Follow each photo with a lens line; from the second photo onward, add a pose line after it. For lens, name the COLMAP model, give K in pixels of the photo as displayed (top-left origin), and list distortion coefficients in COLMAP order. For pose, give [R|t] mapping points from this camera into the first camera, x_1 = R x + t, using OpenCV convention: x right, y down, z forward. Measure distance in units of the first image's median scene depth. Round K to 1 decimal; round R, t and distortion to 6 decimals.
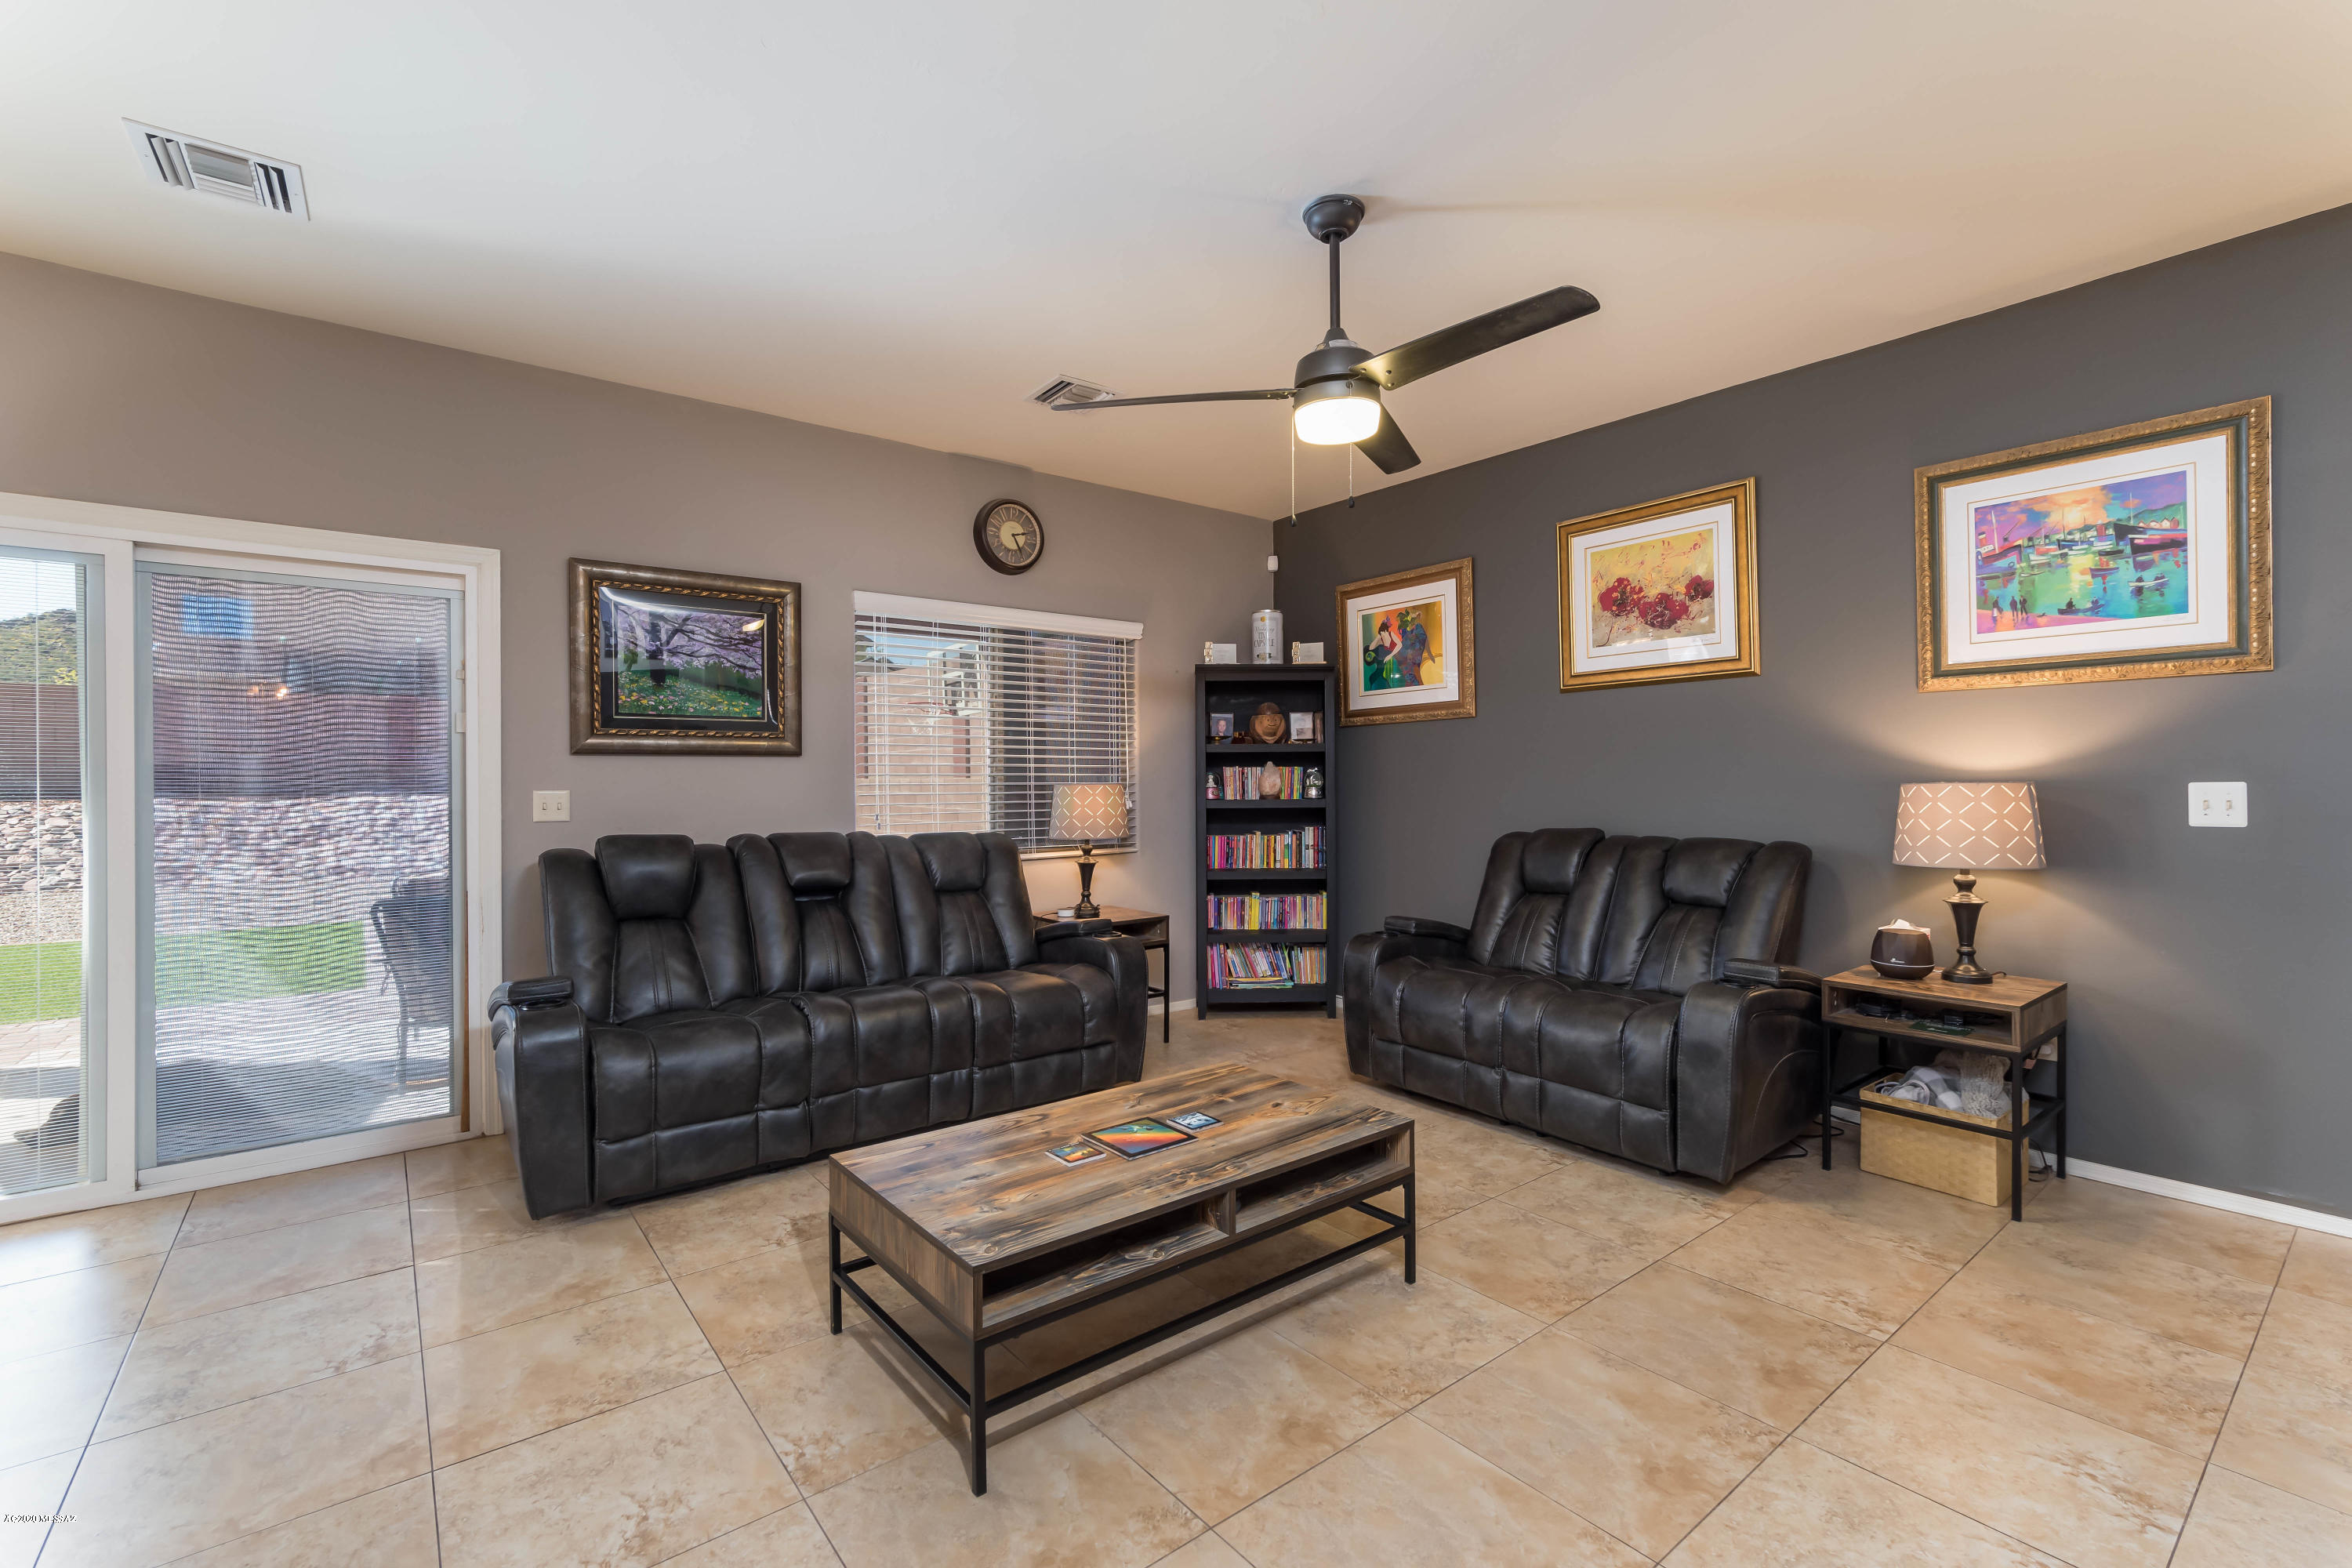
lens RADIAL K [[1024.1, 0, 1185.5], [0, 1024.1, 784.3], [0, 0, 1]] dist [-0.000693, 0.000222]
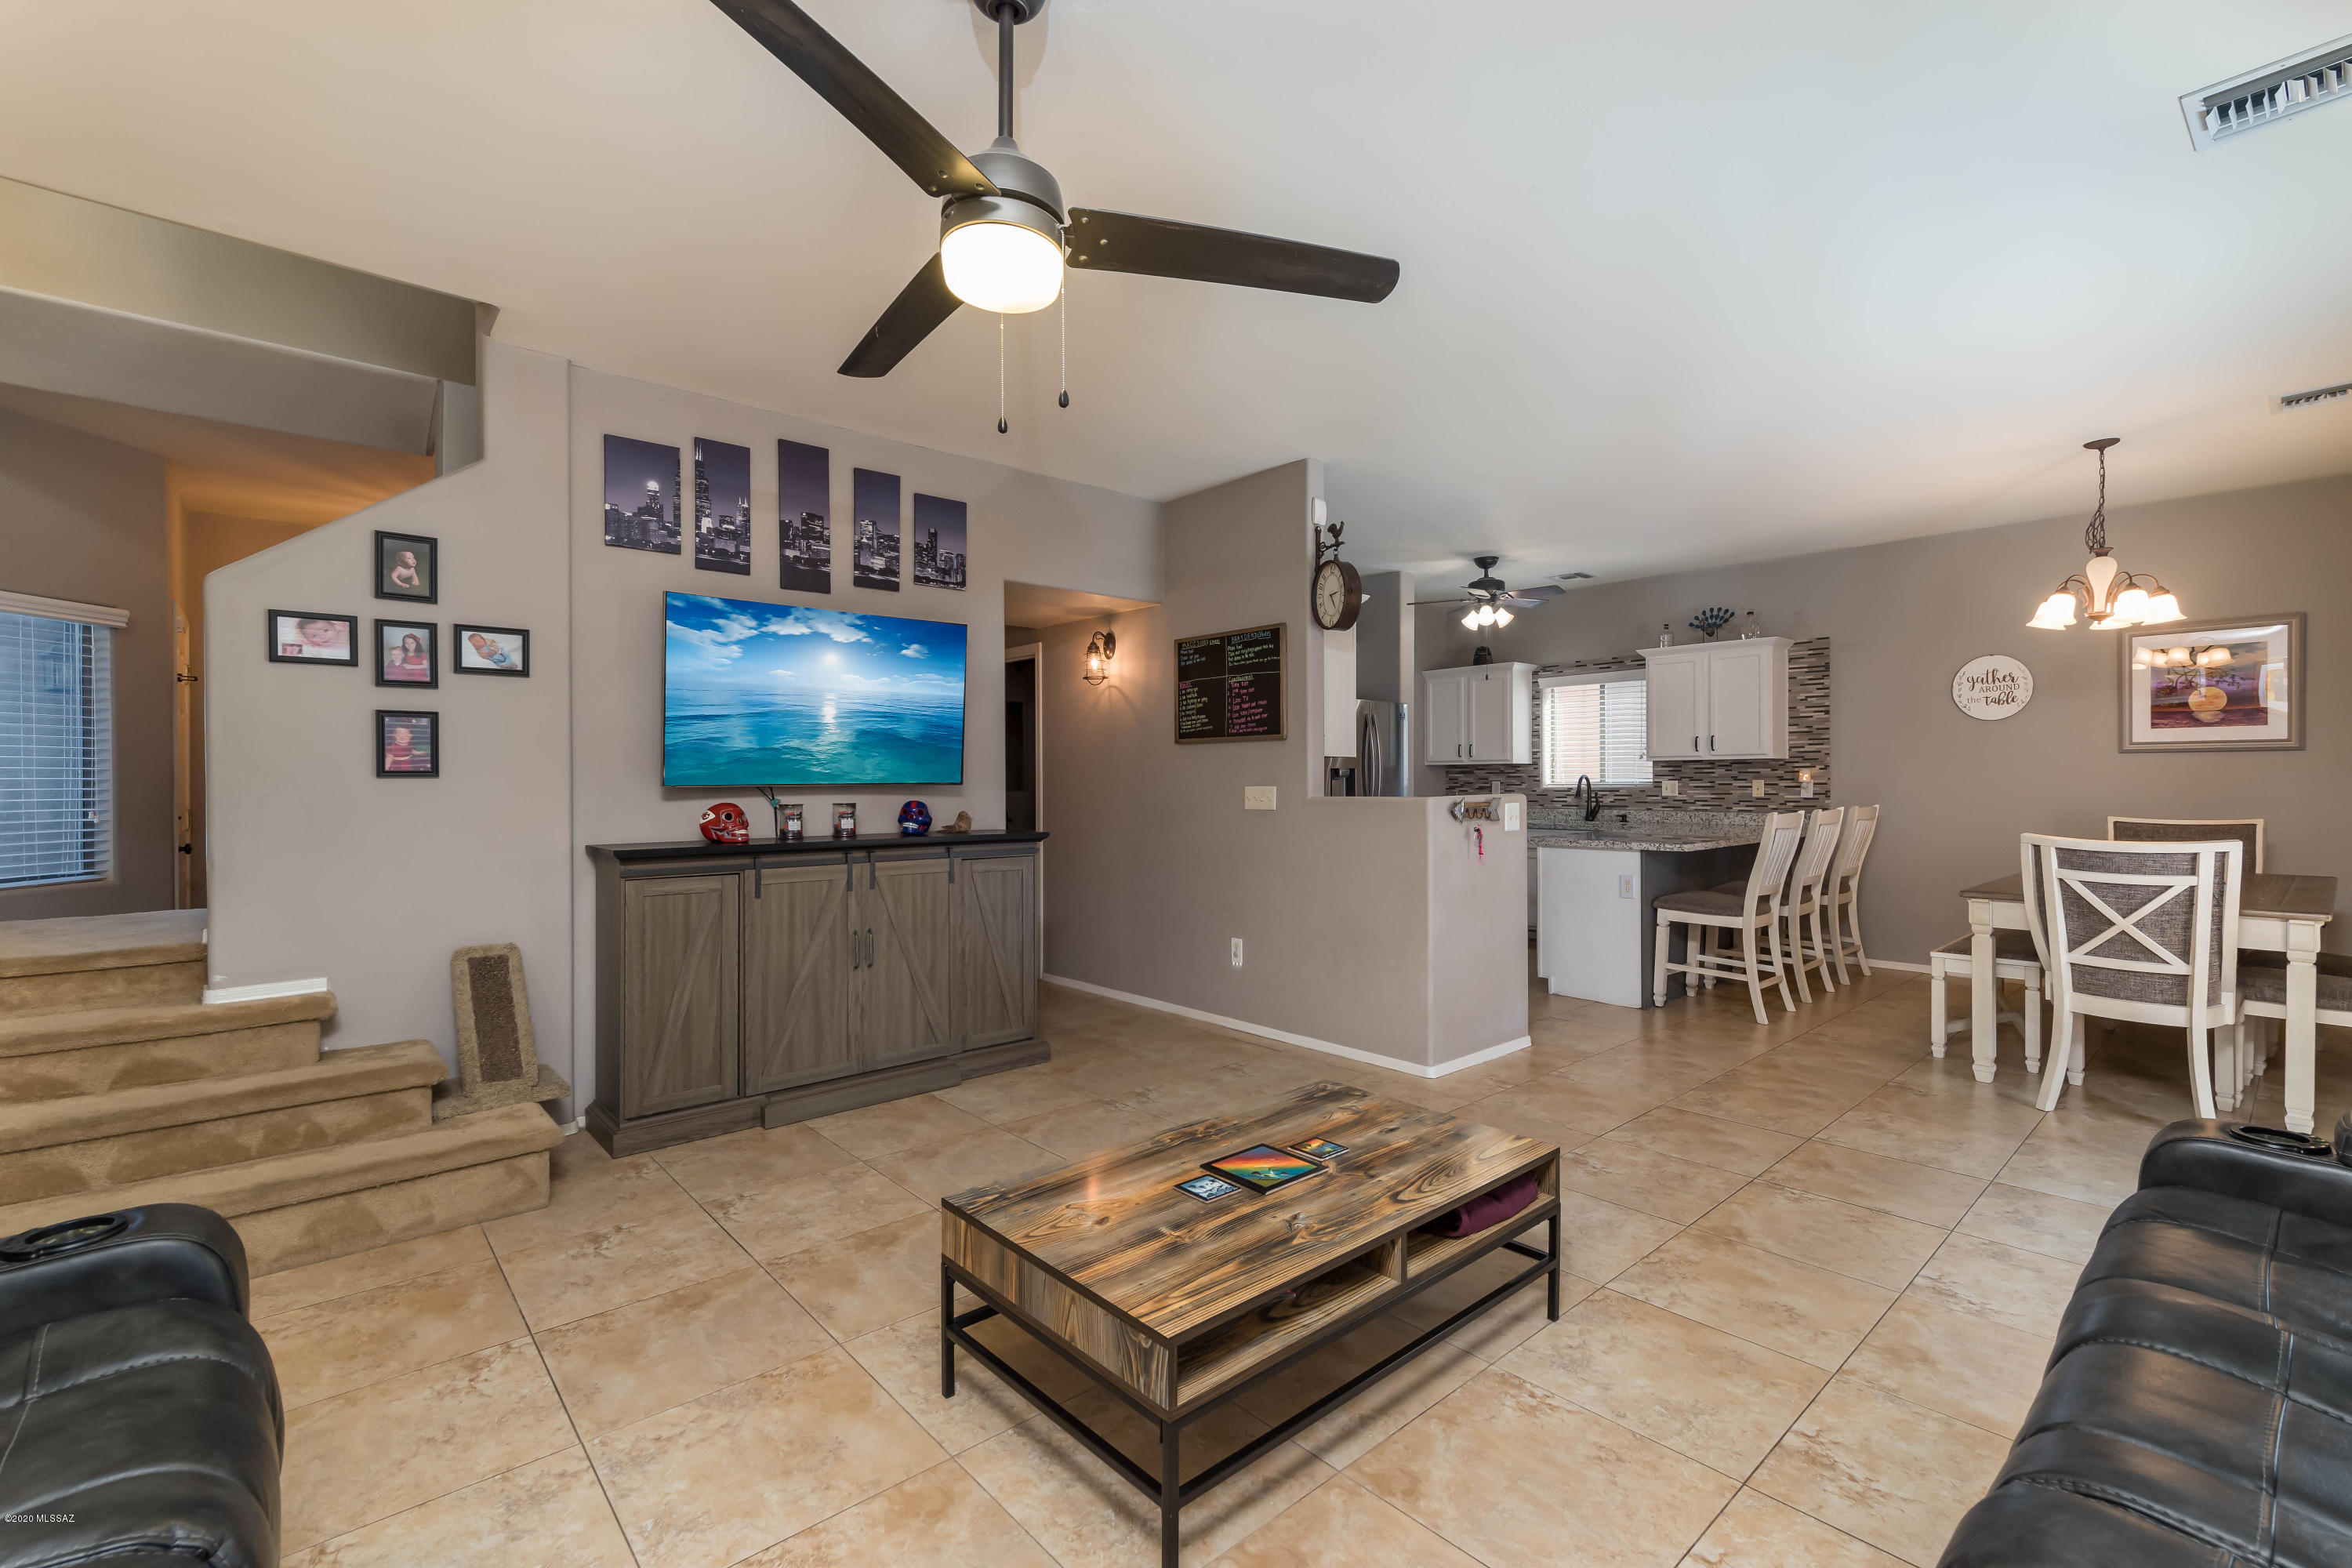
lens RADIAL K [[1024.1, 0, 1187.0], [0, 1024.1, 780.7], [0, 0, 1]] dist [-0.000693, 0.000222]
pose [[-0.998253, 0.008939, -0.058412, 0.055886], [0.008439, 0.999926, 0.008802, -0.009827], [0.058486, 0.008294, -0.998254, 1.421654]]
